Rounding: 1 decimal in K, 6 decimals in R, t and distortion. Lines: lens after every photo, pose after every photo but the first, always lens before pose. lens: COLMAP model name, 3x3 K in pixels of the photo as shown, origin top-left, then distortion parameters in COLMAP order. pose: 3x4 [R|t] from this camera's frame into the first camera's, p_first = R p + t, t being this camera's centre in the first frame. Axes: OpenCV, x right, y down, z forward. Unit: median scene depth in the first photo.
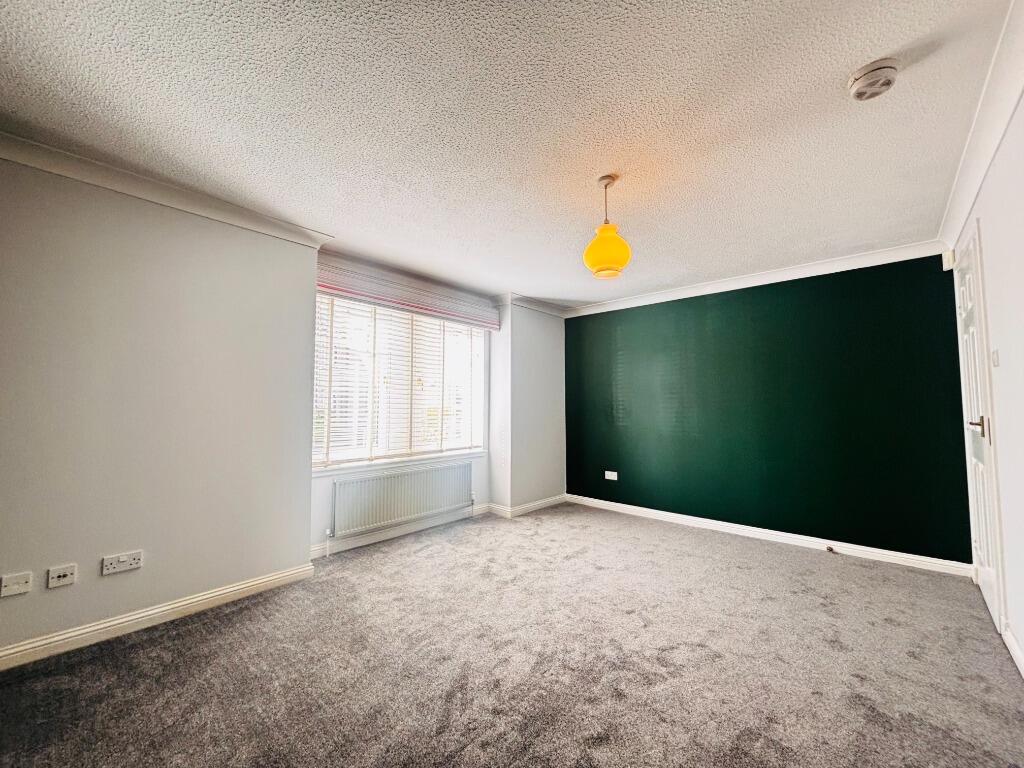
lens RADIAL K [[413.2, 0, 514.4], [0, 413.2, 384.8], [0, 0, 1]] dist [-0.000714, 0.000594]
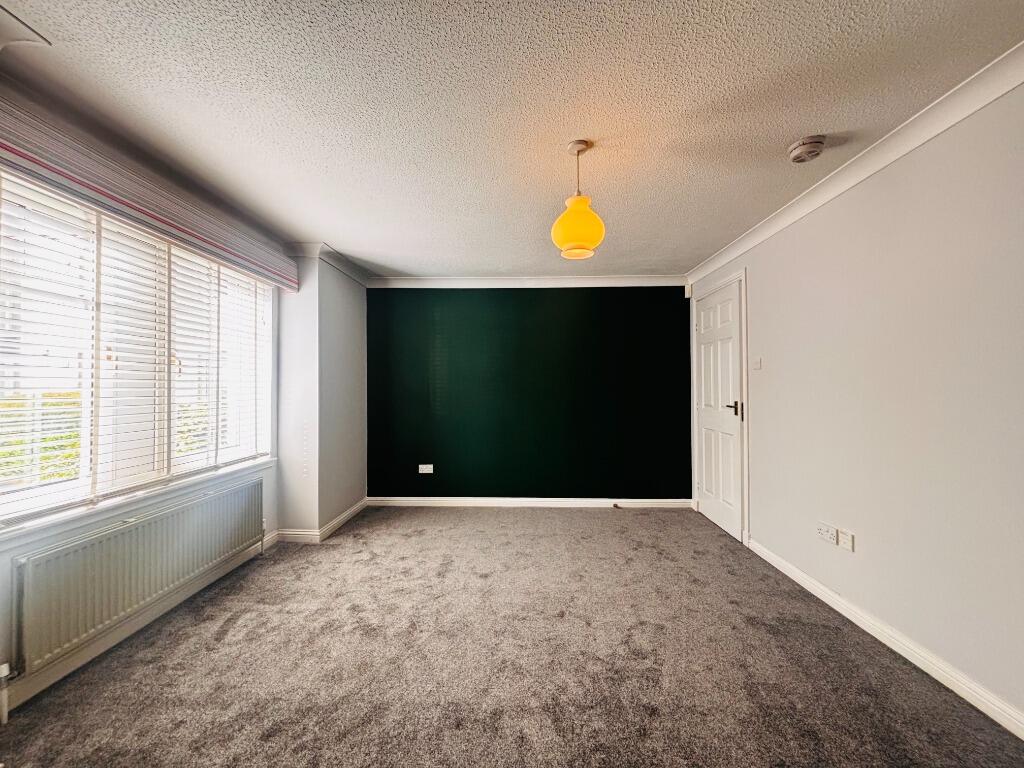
lens RADIAL K [[413.2, 0, 515.4], [0, 413.2, 384.8], [0, 0, 1]] dist [-0.000714, 0.000594]
pose [[0.759073, 0.001746, 0.651003, -0.311487], [-0.032373, 0.998860, 0.035068, -0.007703], [-0.650200, -0.047694, 0.758265, 0.271921]]
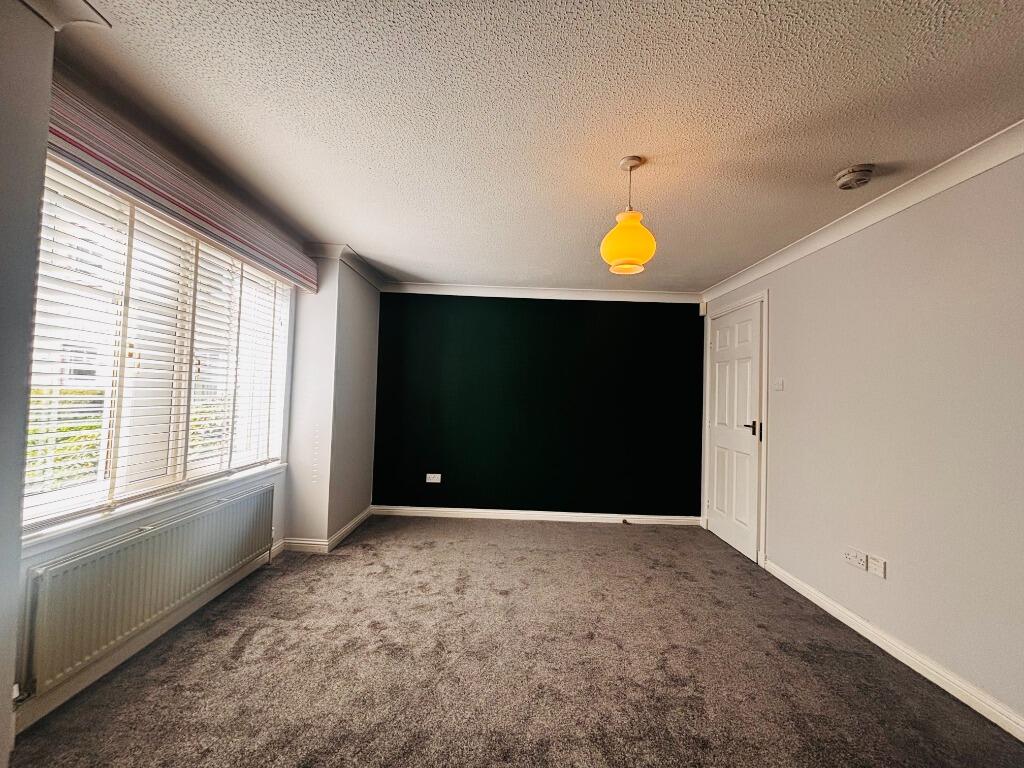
lens RADIAL K [[413.2, 0, 515.5], [0, 413.2, 384.9], [0, 0, 1]] dist [-0.000714, 0.000594]
pose [[0.737531, 0.042242, 0.673991, -0.364343], [-0.070114, 0.997438, 0.014210, -0.011296], [-0.671664, -0.057737, 0.738603, 0.337509]]
